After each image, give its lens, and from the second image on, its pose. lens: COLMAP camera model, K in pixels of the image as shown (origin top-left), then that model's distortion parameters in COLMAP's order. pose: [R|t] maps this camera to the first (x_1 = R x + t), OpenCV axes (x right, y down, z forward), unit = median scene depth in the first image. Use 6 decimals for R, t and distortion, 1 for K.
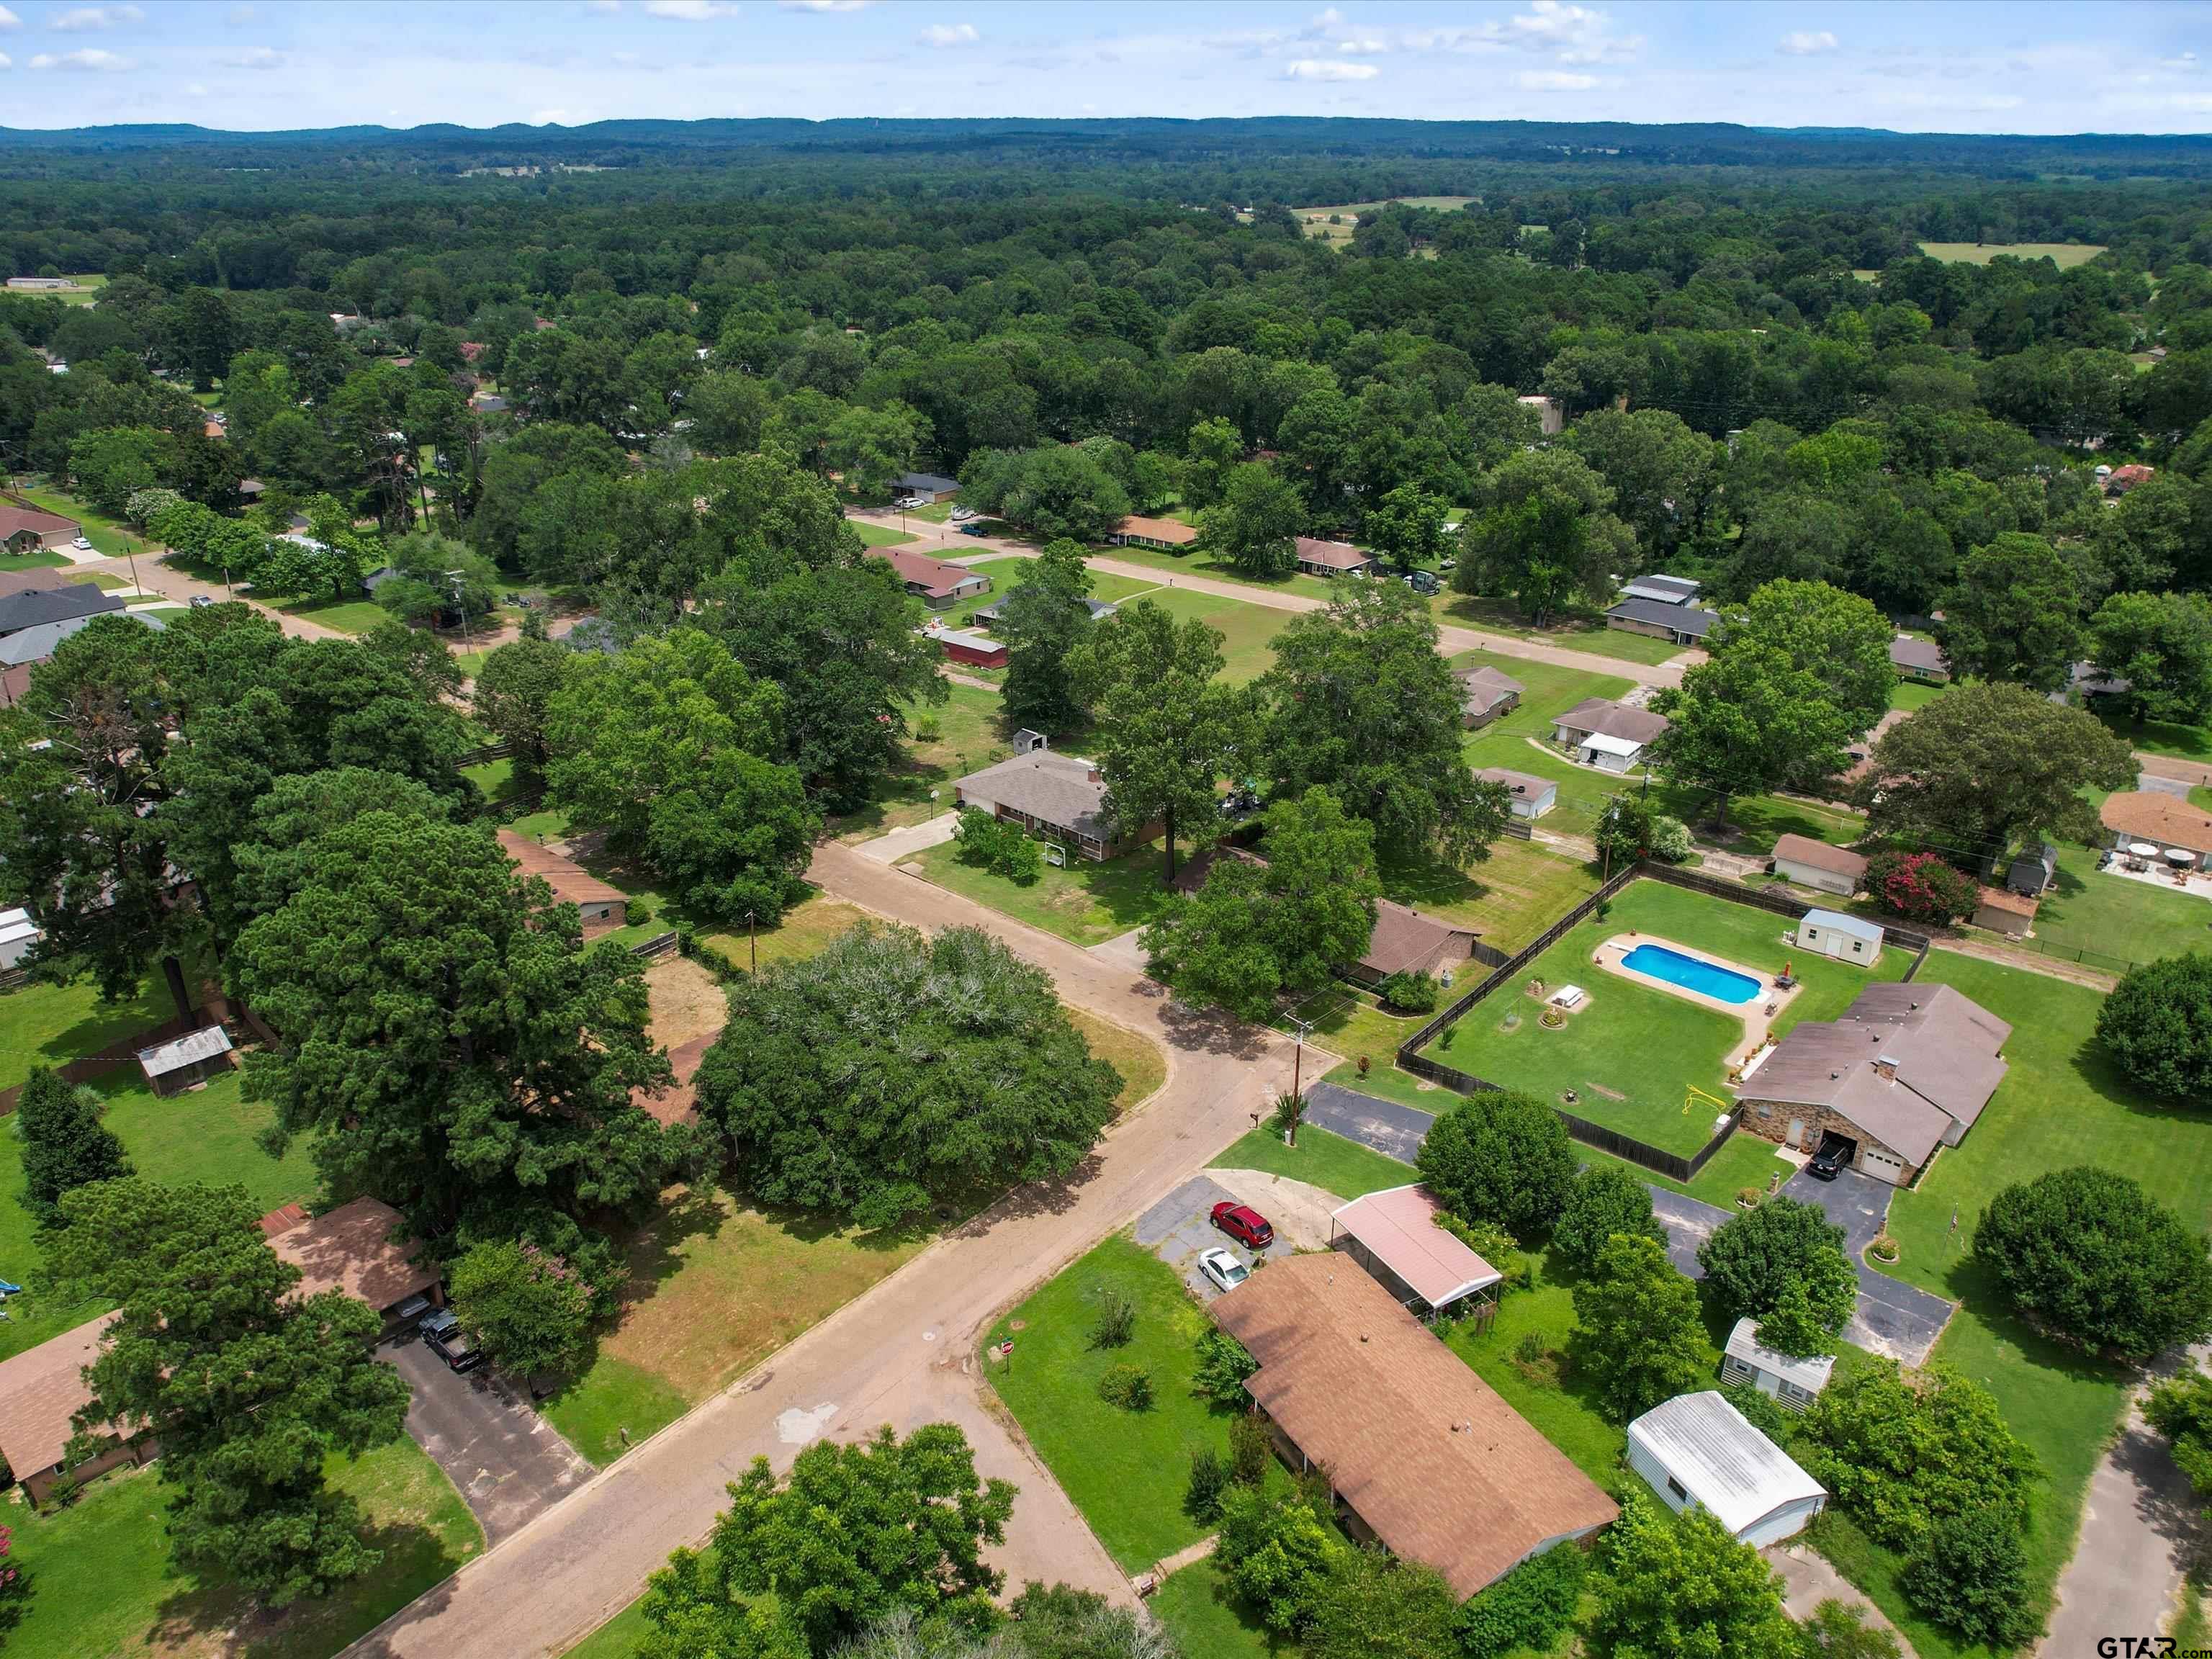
lens RADIAL K [[1582.6, 0, 1110.5], [0, 1582.6, 840.1], [0, 0, 1]] dist [-0.071869, 0.063847]
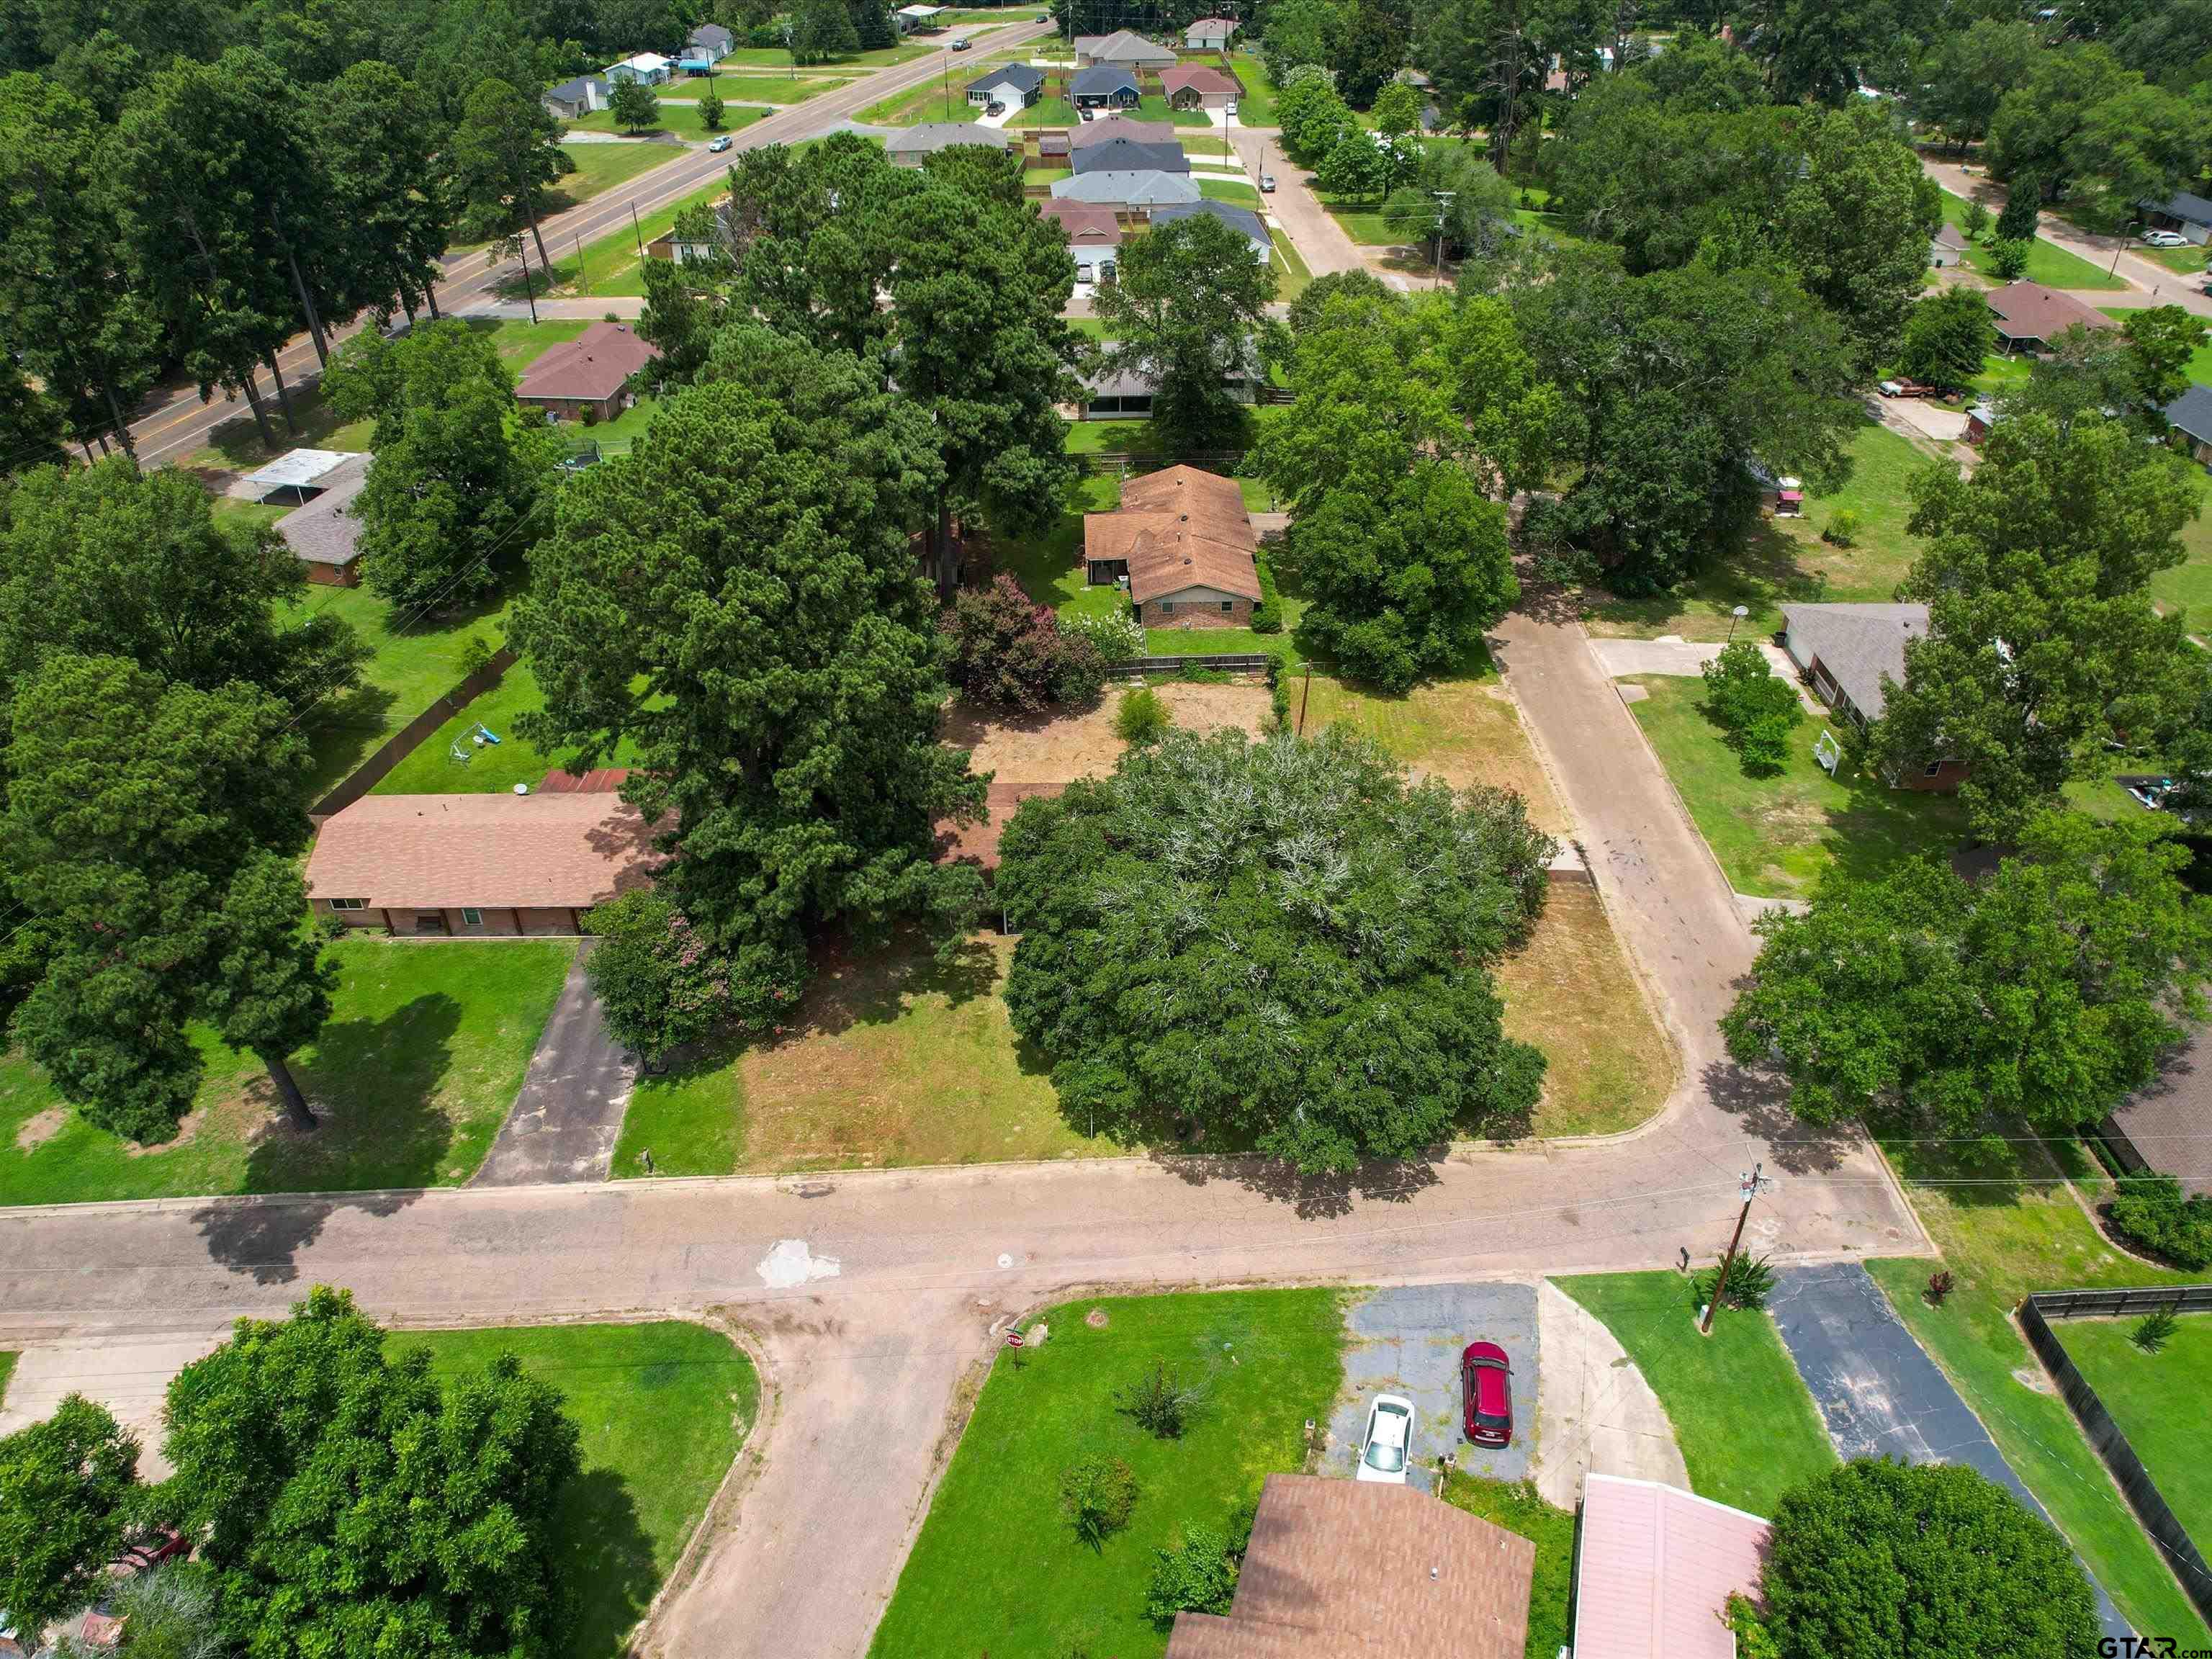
lens RADIAL K [[1582.6, 0, 1110.5], [0, 1582.6, 840.1], [0, 0, 1]] dist [-0.071869, 0.063847]
pose [[0.683941, 0.421092, -0.595740, 0.231182], [-0.298407, 0.906639, 0.298261, -0.087727], [0.665716, -0.026220, 0.745744, 0.388226]]
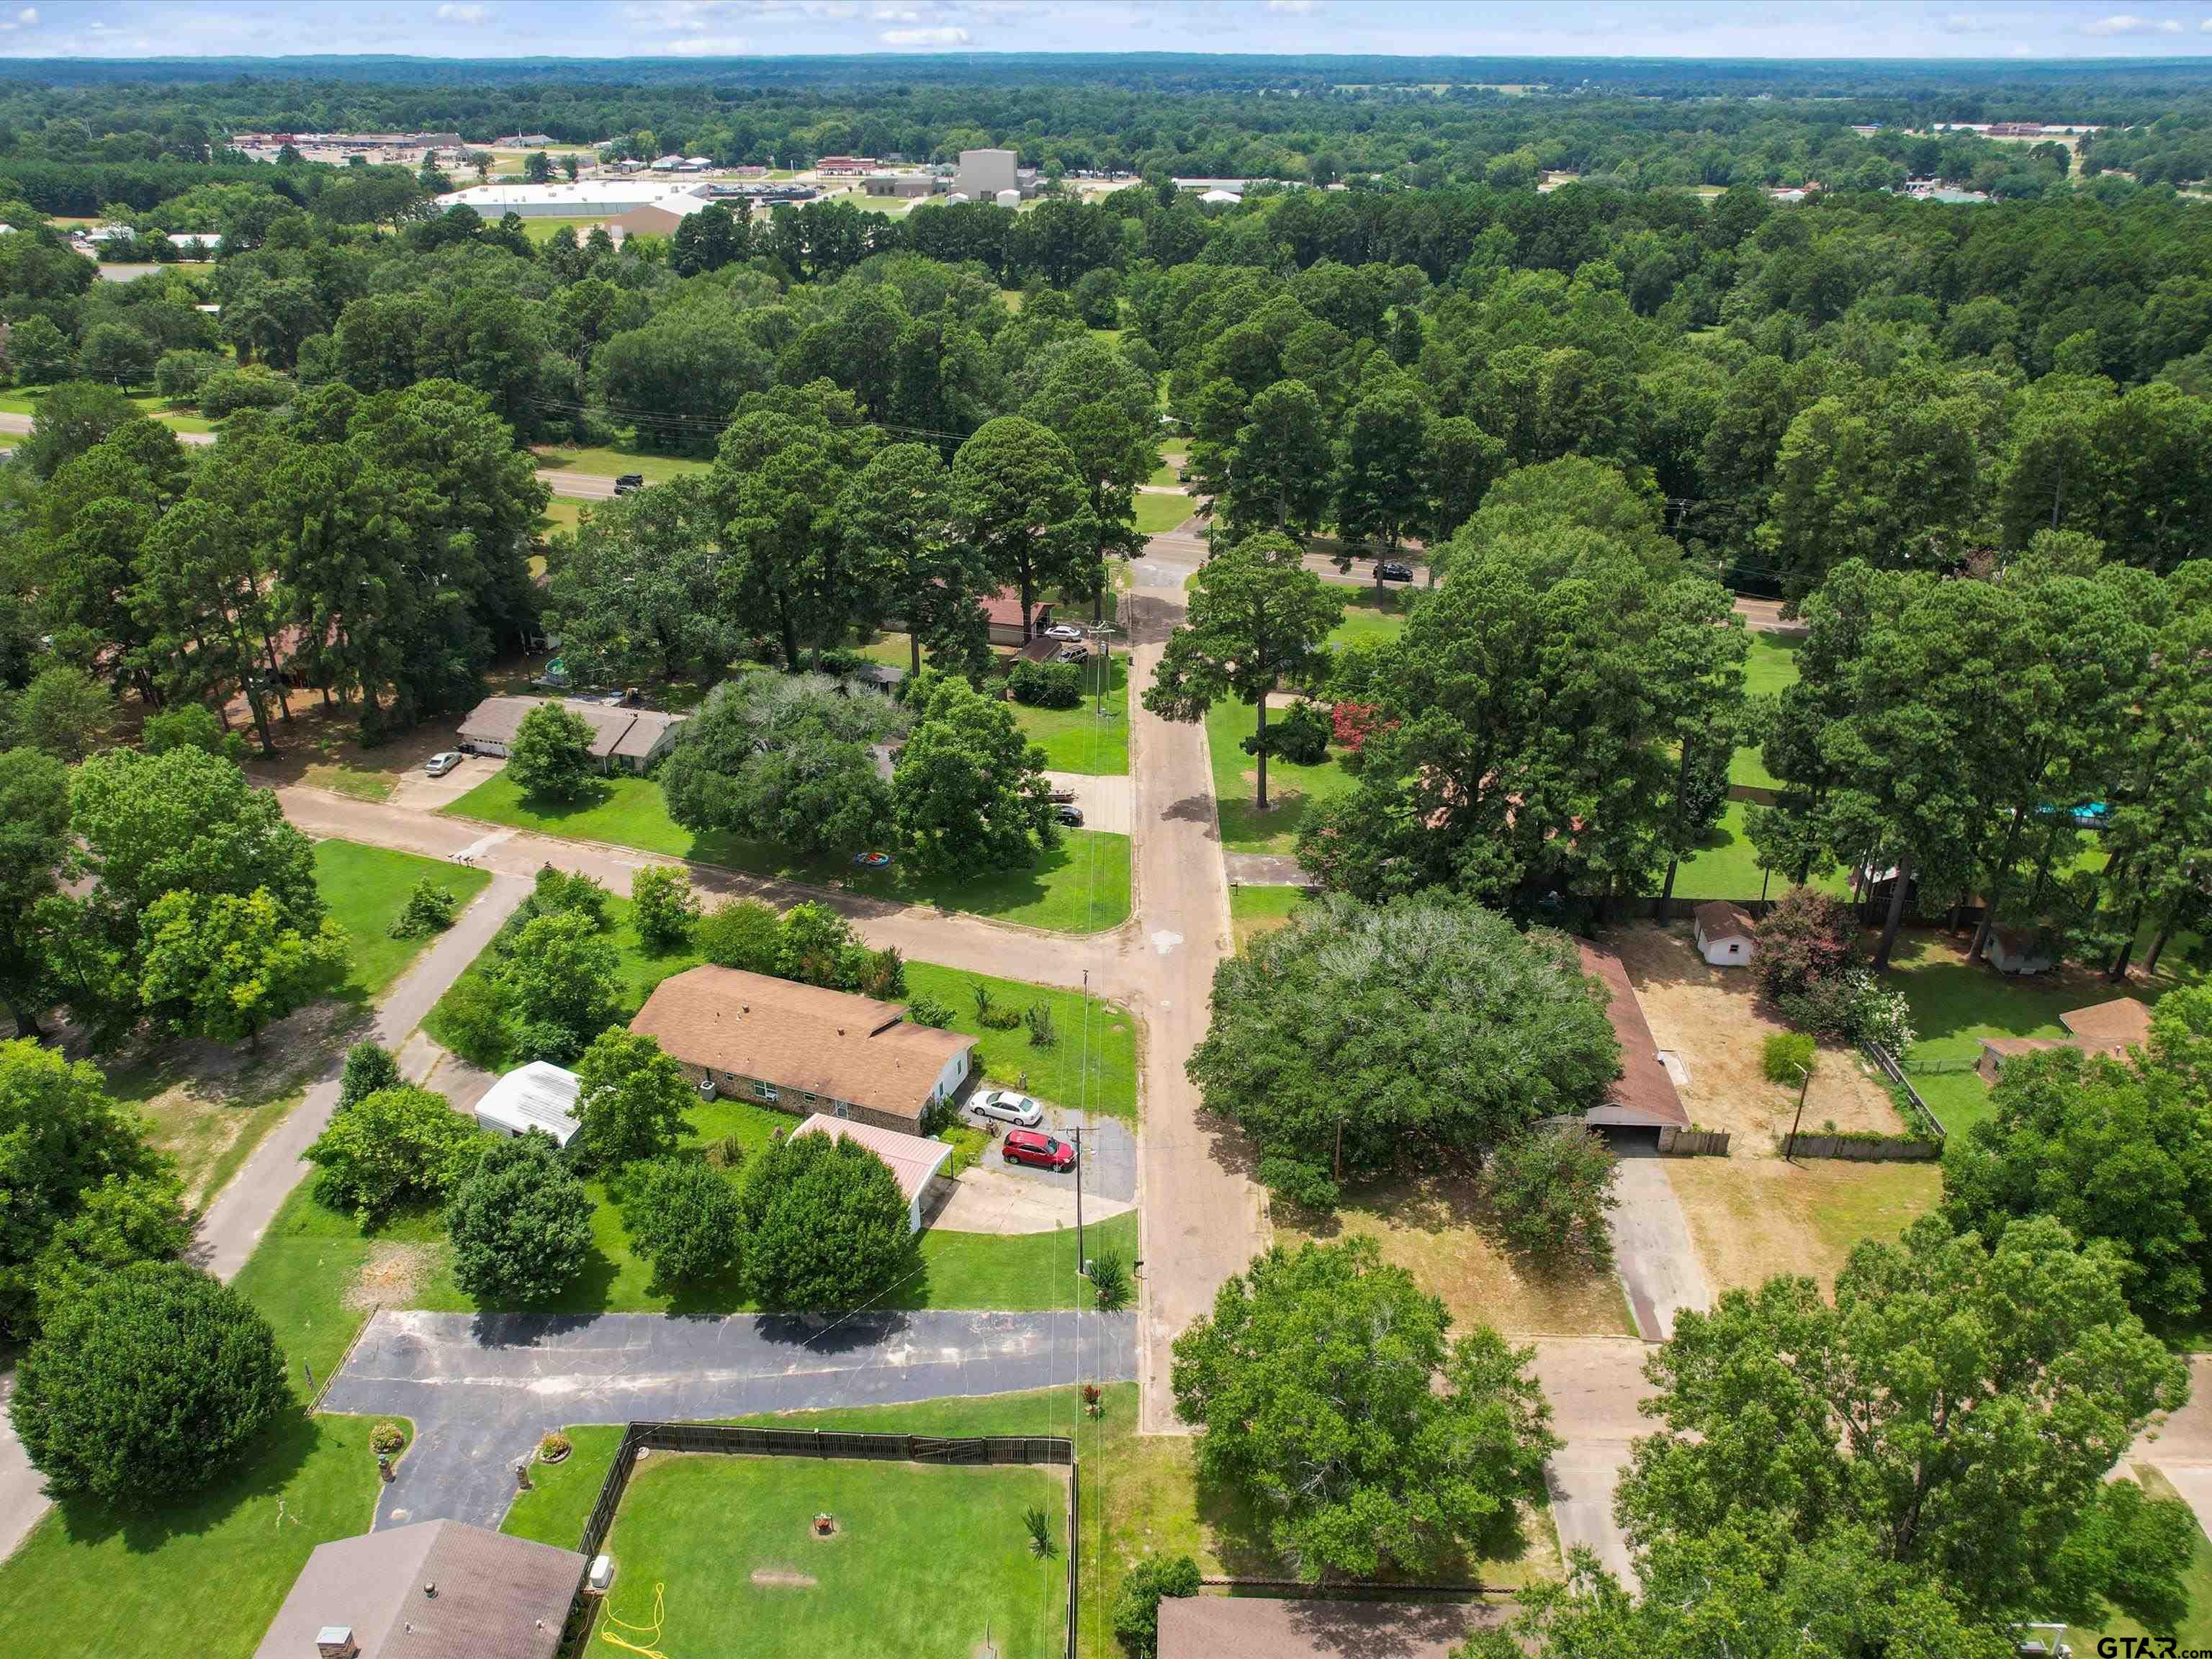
lens RADIAL K [[1599.4, 0, 1105.5], [0, 1599.4, 842.7], [0, 0, 1]] dist [-0.075543, 0.057147]
pose [[-0.772592, 0.285737, -0.566971, 0.508213], [-0.264273, 0.667238, 0.696385, -0.543329], [0.577288, 0.687857, -0.439990, 1.186682]]
